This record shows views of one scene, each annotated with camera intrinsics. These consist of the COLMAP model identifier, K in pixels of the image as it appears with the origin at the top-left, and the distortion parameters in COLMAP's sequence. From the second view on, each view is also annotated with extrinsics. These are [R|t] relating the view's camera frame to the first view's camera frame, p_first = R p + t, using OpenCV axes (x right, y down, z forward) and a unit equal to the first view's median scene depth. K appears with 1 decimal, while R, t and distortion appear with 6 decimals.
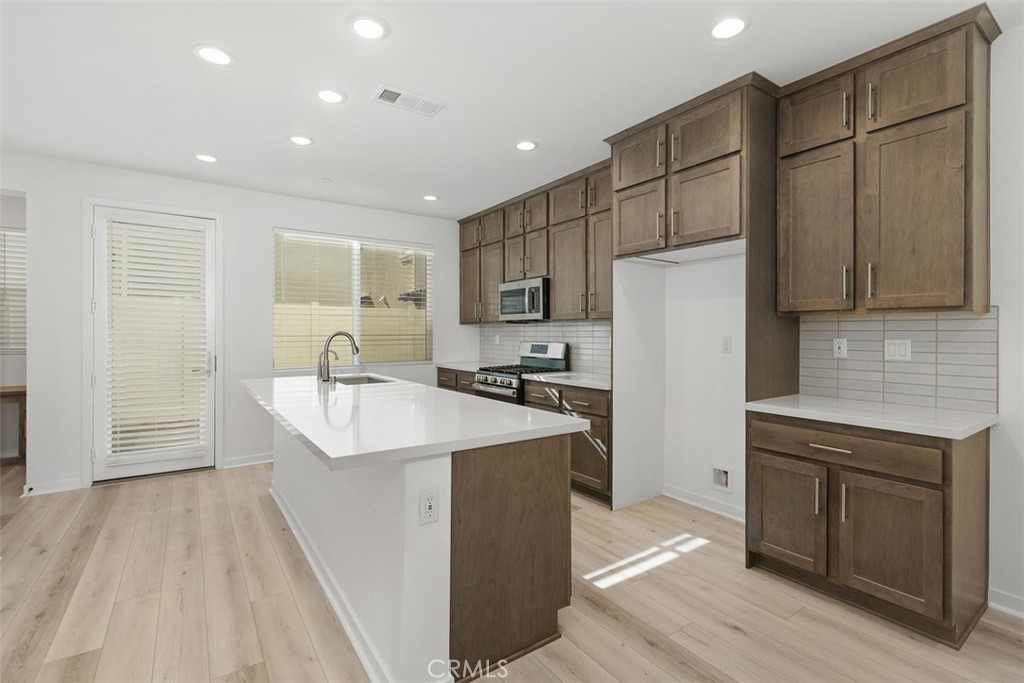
lens RADIAL K [[466.6, 0, 512.0], [0, 466.6, 341.5], [0, 0, 1]] dist [-0.000376, 0.000012]
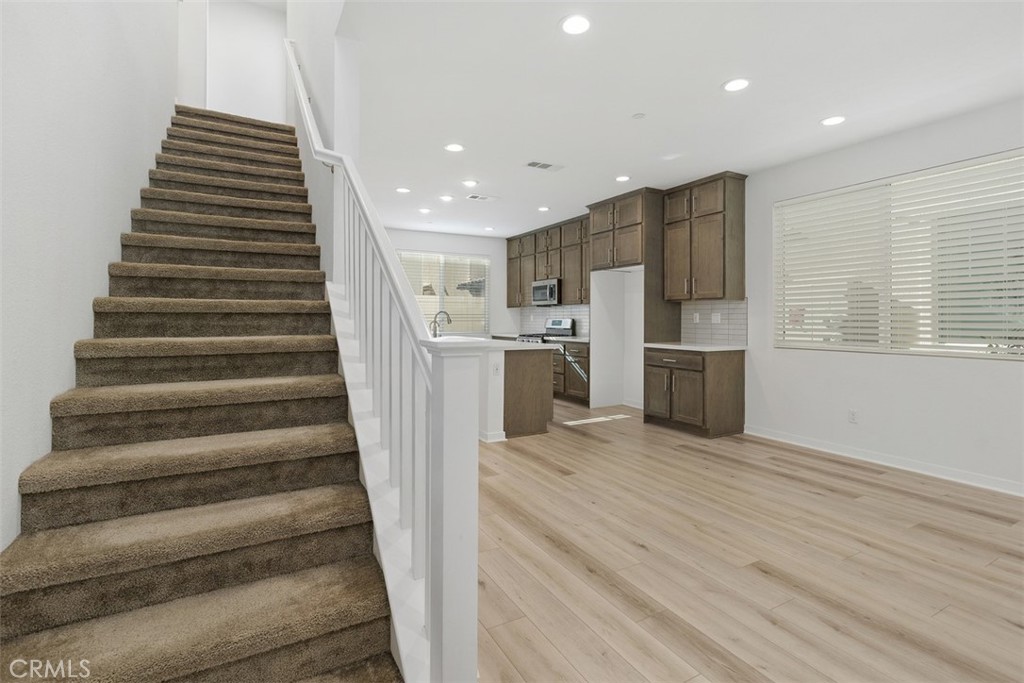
lens RADIAL K [[477.3, 0, 514.6], [0, 477.3, 308.2], [0, 0, 1]] dist [-0.000789, -0.000233]
pose [[0.995623, 0.000155, -0.093458, 0.090612], [-0.004077, 0.999119, -0.041779, 0.046620], [0.093369, 0.041977, 0.994746, -0.844800]]
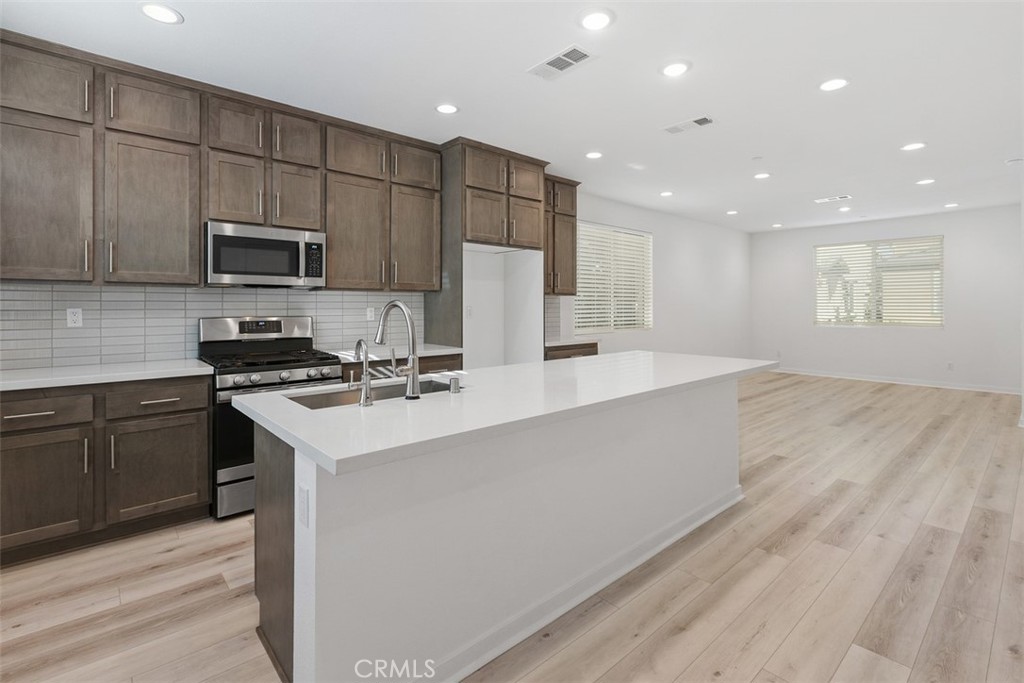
lens RADIAL K [[477.3, 0, 514.6], [0, 477.3, 308.2], [0, 0, 1]] dist [-0.000789, -0.000233]
pose [[-0.123534, -0.007444, 0.992312, -0.956838], [0.019620, 0.999758, 0.009942, -0.016049], [-0.992146, 0.020697, -0.123358, 0.978092]]
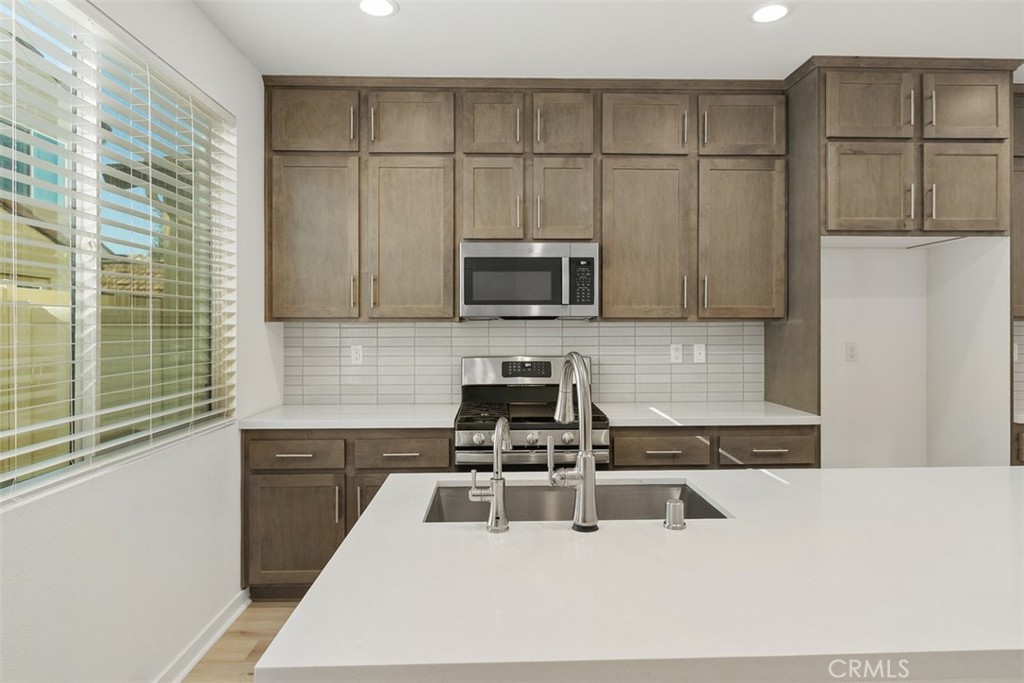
lens RADIAL K [[611.1, 0, 514.4], [0, 611.1, 329.8], [0, 0, 1]] dist [-0.000168, -0.001597]
pose [[0.546528, -0.006703, 0.837414, -0.759389], [0.020571, 0.999774, -0.005422, -0.037007], [-0.837188, 0.020190, 0.546542, 0.849491]]
